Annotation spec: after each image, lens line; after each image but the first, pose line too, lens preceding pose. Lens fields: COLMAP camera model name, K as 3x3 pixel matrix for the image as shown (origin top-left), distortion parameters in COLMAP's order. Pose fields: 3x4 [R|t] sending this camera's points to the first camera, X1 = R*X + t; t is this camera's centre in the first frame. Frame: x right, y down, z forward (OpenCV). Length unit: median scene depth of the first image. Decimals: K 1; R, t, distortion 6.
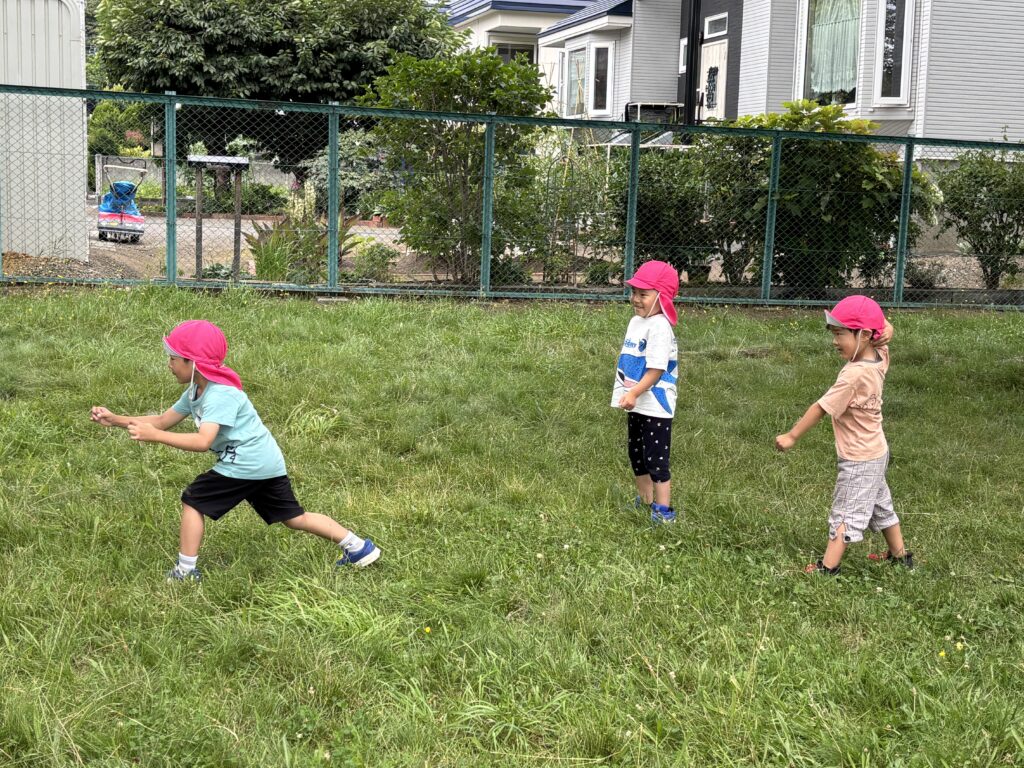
lens RADIAL K [[1436.8, 0, 503.8], [0, 1436.8, 398.7], [0, 0, 1]] dist [0.070595, 0.000000]
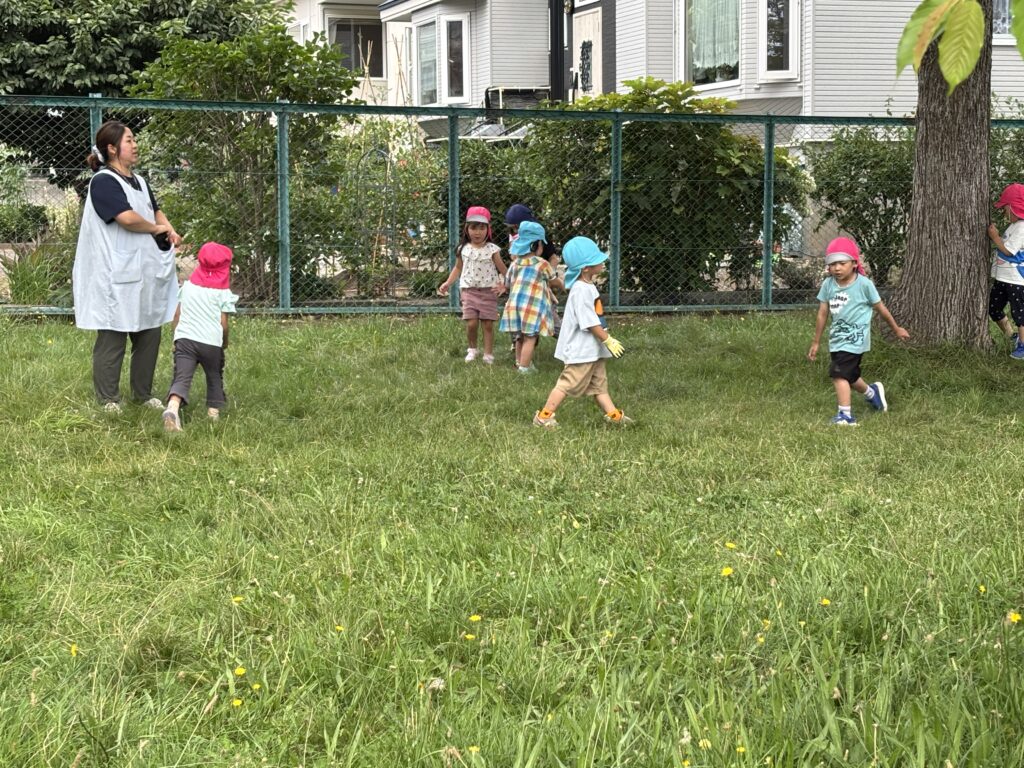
lens RADIAL K [[1963.9, 0, 521.1], [0, 1963.9, 418.2], [0, 0, 1]] dist [0.091080, 0.000000]
pose [[0.997222, -0.042154, 0.061407, 0.050494], [0.044538, 0.998286, -0.037974, 0.040282], [-0.059701, 0.040604, 0.997390, -0.169583]]
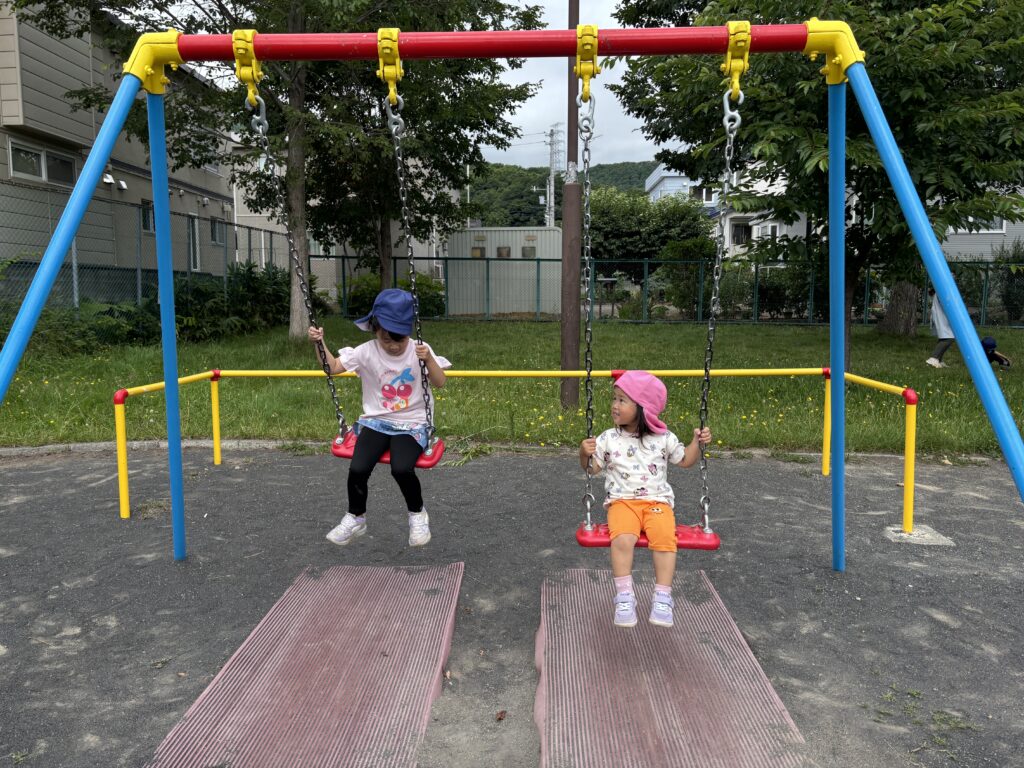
lens RADIAL K [[770.9, 0, 508.8], [0, 770.9, 384.3], [0, 0, 1]] dist [0.026703, -0.033886]
pose [[0.947572, 0.003901, -0.319518, 0.111974], [-0.014140, 0.999458, -0.029732, 0.094480], [0.319229, 0.032691, 0.947113, -0.531053]]
